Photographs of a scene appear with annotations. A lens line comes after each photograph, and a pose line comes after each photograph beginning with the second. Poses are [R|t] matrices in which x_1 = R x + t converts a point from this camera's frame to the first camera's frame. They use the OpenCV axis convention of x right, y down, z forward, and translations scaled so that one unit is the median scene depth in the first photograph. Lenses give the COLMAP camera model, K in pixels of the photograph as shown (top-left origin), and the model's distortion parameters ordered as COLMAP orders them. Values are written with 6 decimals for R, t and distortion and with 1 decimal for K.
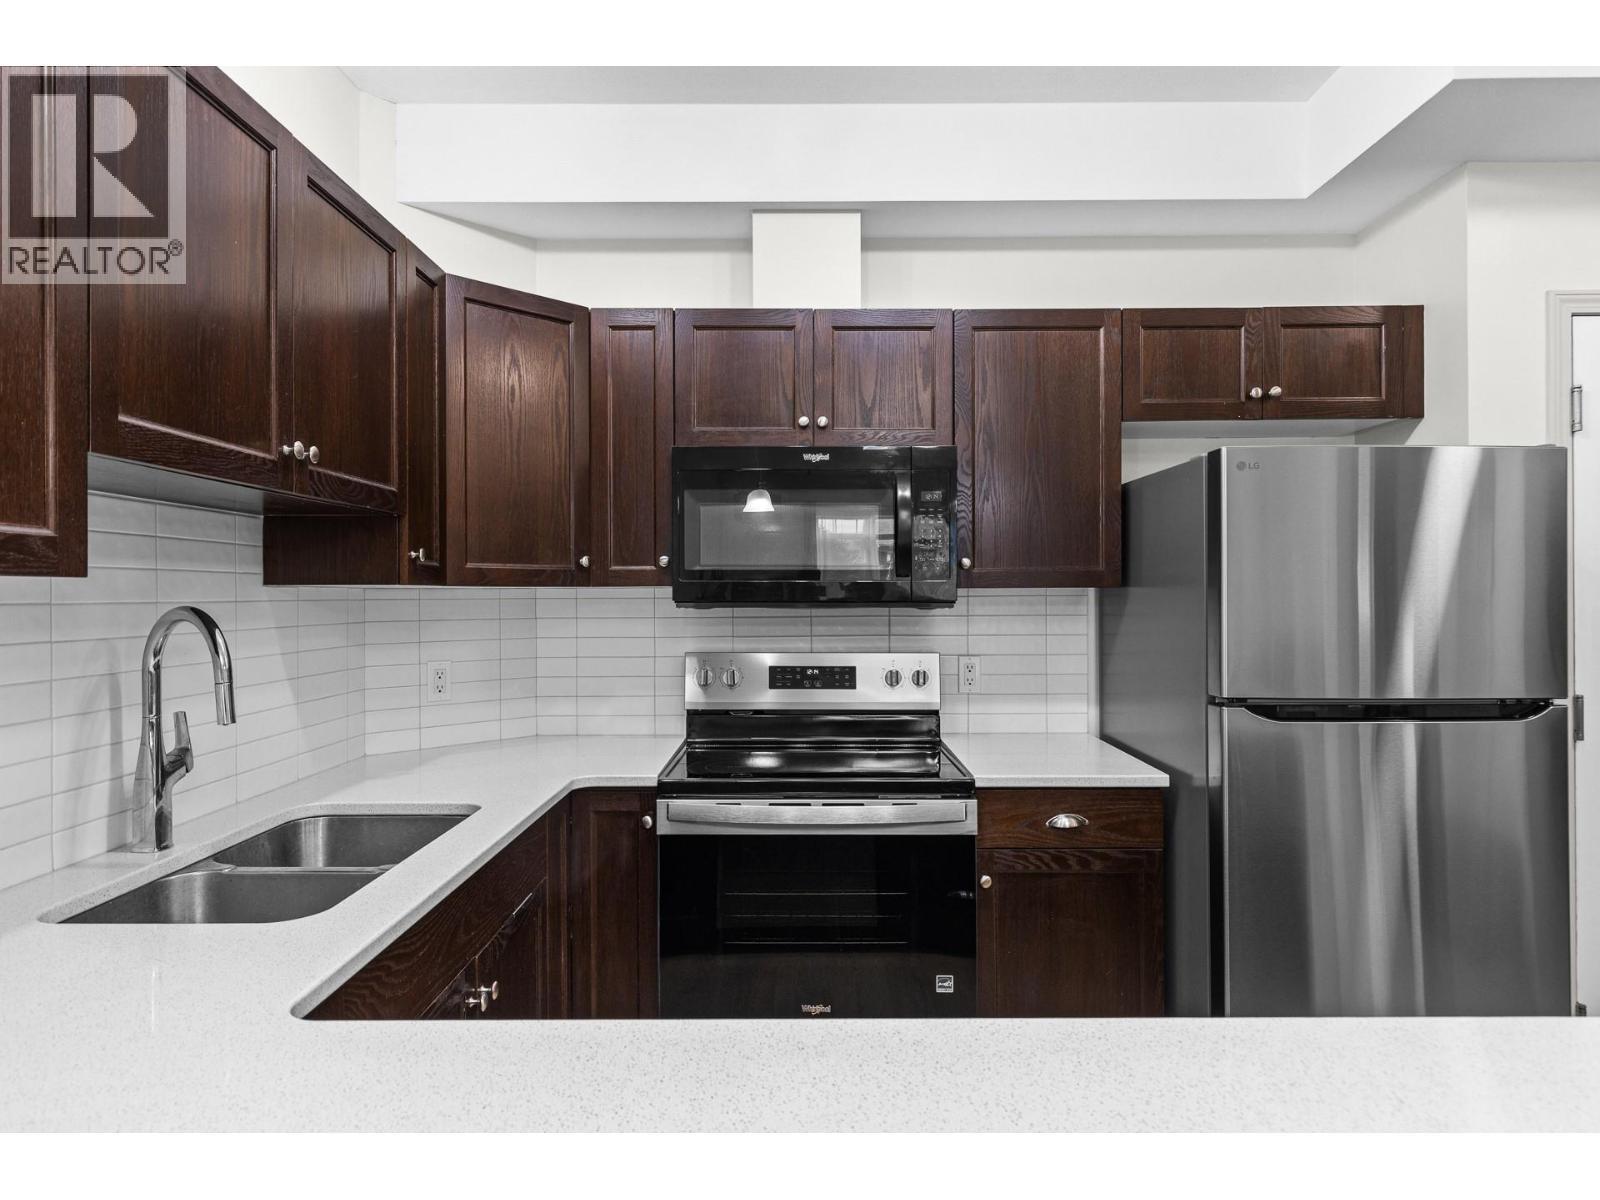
lens RADIAL K [[923.7, 0, 785.7], [0, 923.7, 591.0], [0, 0, 1]] dist [-0.004946, 0.000004]
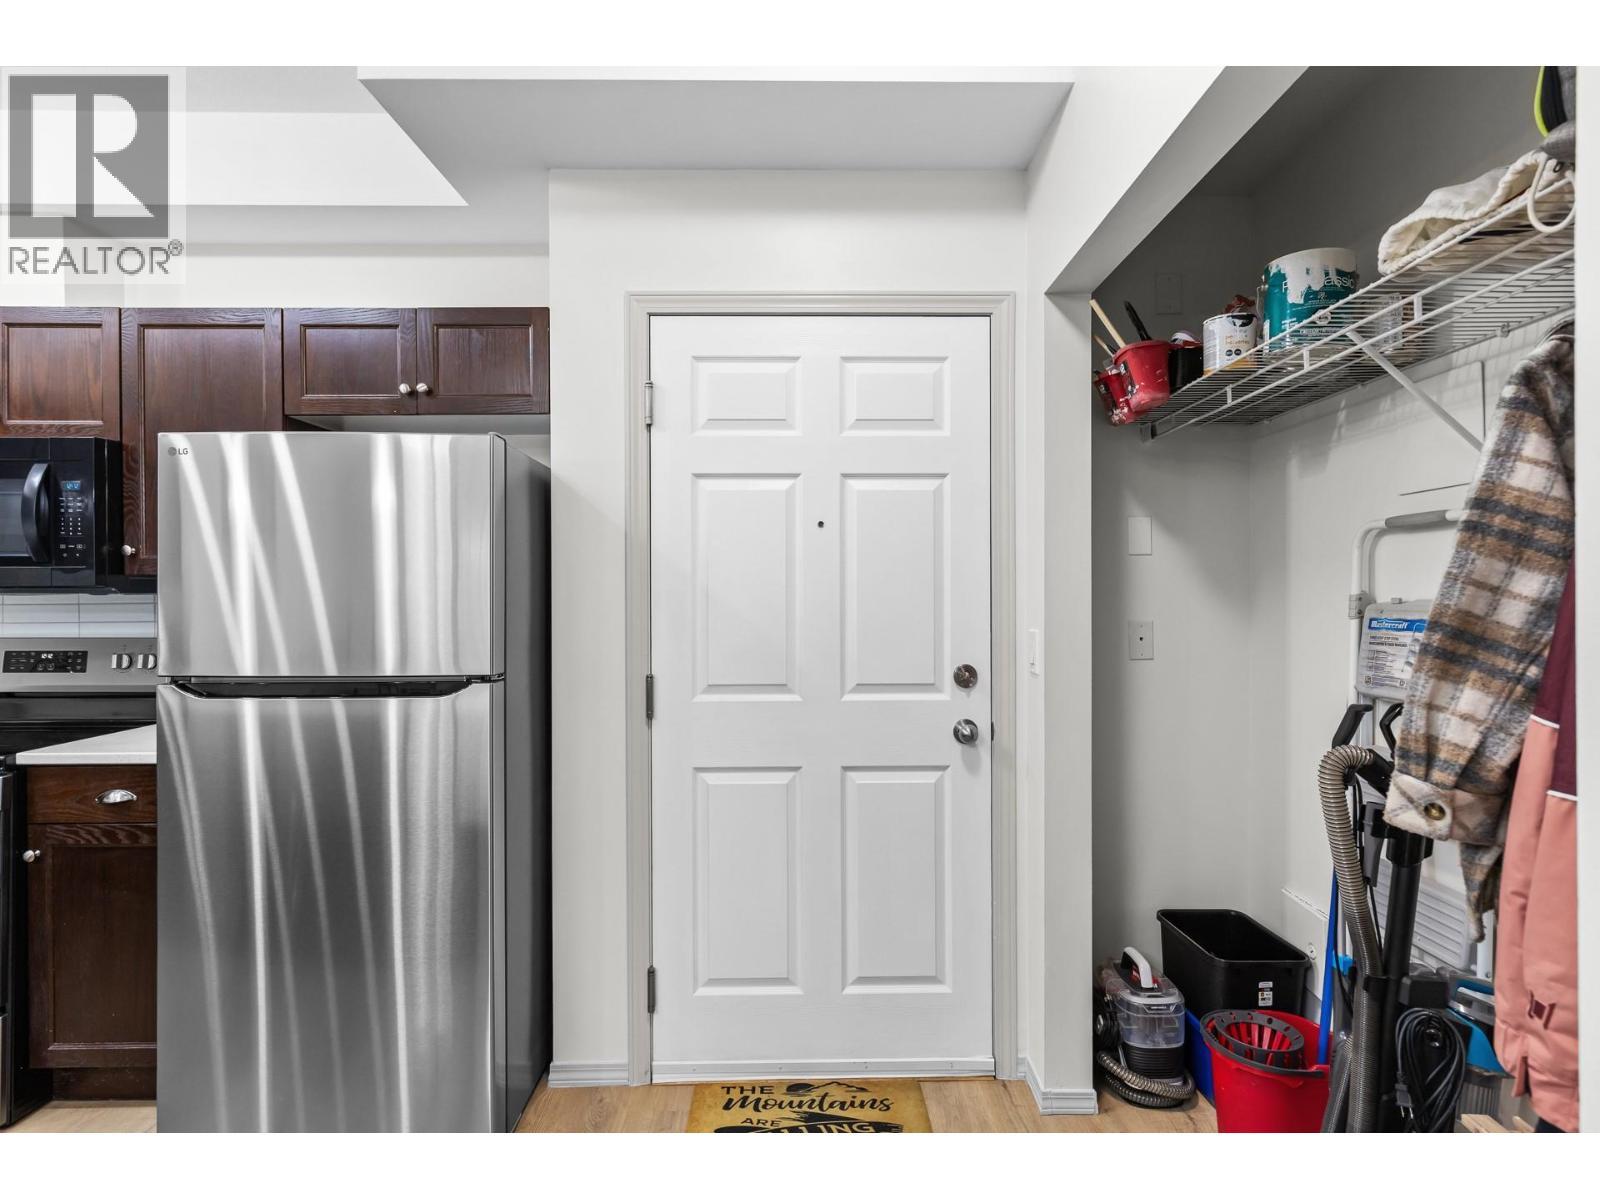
lens RADIAL K [[835.5, 0, 812.0], [0, 835.5, 596.6], [0, 0, 1]] dist [0.001312, -0.001140]
pose [[0.999656, 0.000840, 0.026227, 0.954466], [-0.000916, 0.999995, 0.002864, 0.018392], [-0.026224, -0.002887, 0.999652, 0.035665]]
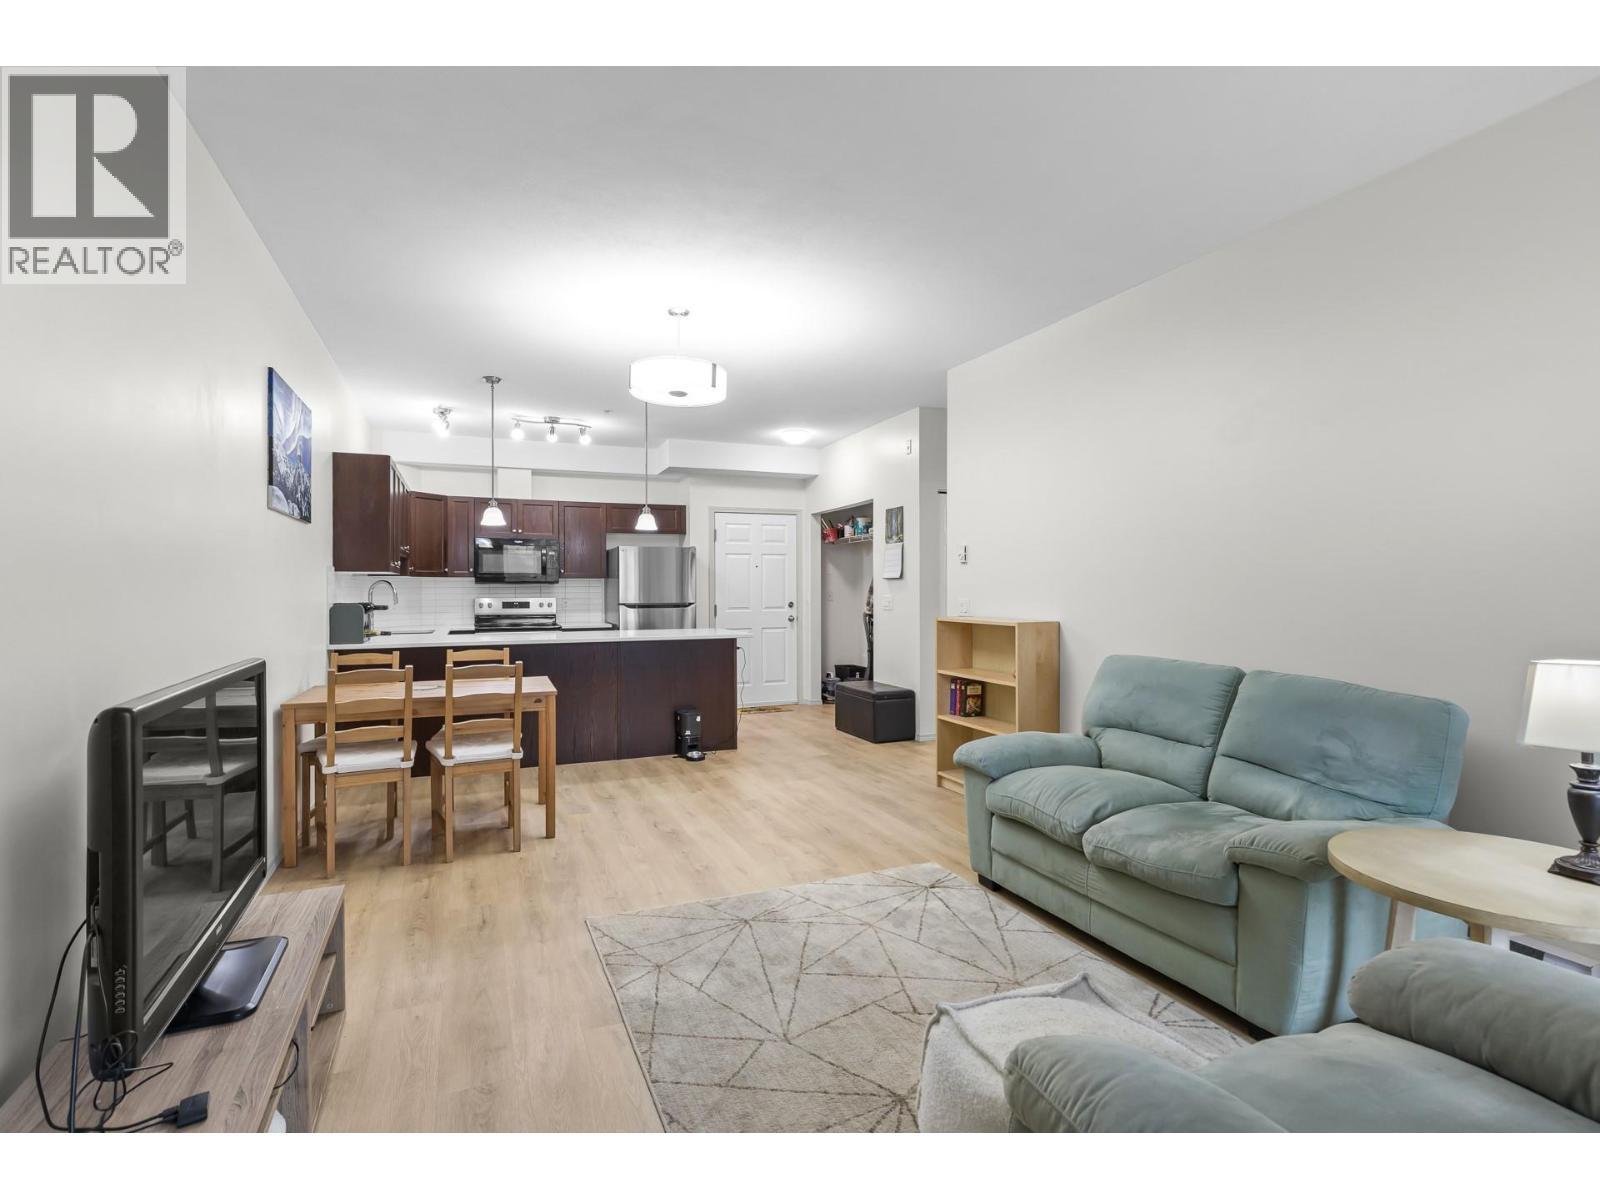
lens RADIAL K [[805.7, 0, 804.9], [0, 805.7, 582.9], [0, 0, 1]] dist [0.002665, -0.001699]
pose [[0.918407, 0.002841, 0.395627, -0.181376], [-0.000398, 0.999980, -0.006257, 0.034086], [-0.395637, 0.005589, 0.918390, -2.297283]]
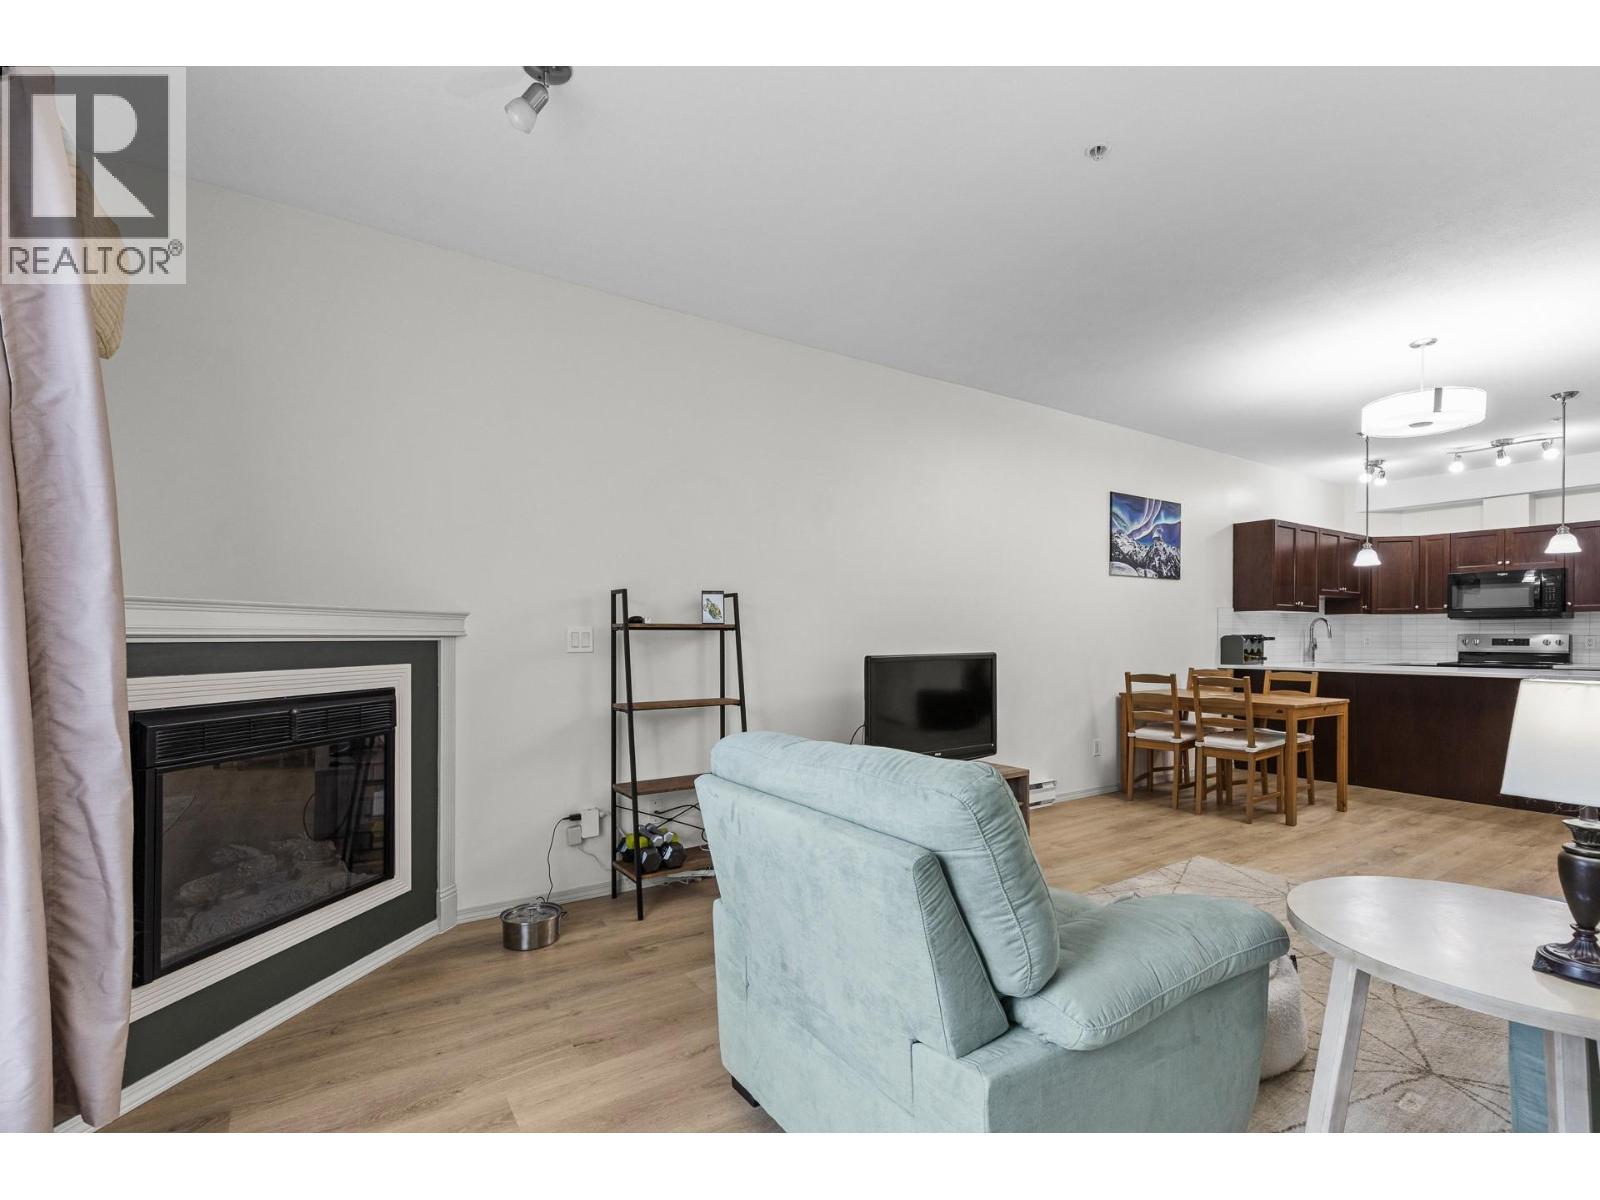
lens RADIAL K [[735.4, 0, 796.3], [0, 735.4, 638.4], [0, 0, 1]] dist [-0.003823, 0.000926]
pose [[0.553380, 0.005980, -0.832907, 0.828593], [0.001873, 0.999963, 0.008423, 0.061663], [0.832927, -0.006221, 0.553348, -2.605923]]
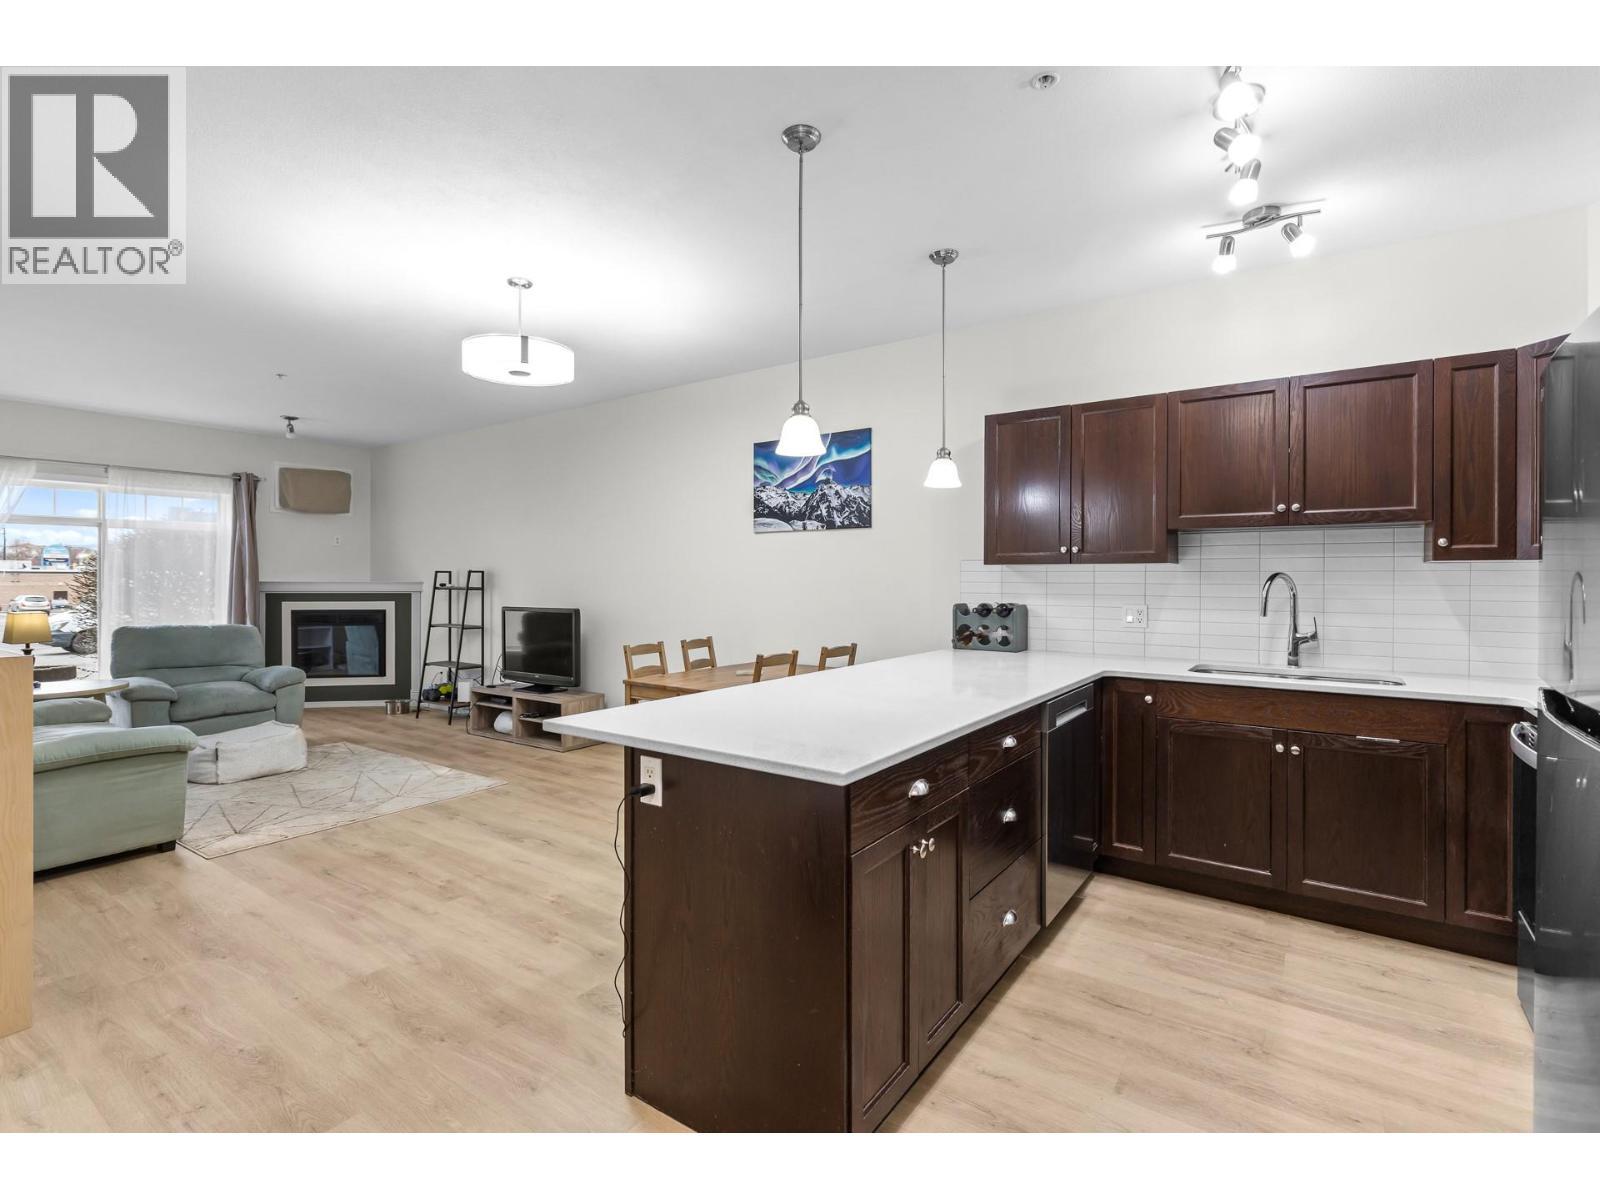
lens RADIAL K [[710.6, 0, 796.6], [0, 710.6, 584.5], [0, 0, 1]] dist [-0.013529, 0.002234]
pose [[-0.555779, 0.005631, -0.831311, 1.096364], [0.001841, 0.999983, 0.005543, 0.024366], [0.831328, 0.001550, -0.555780, 0.601145]]
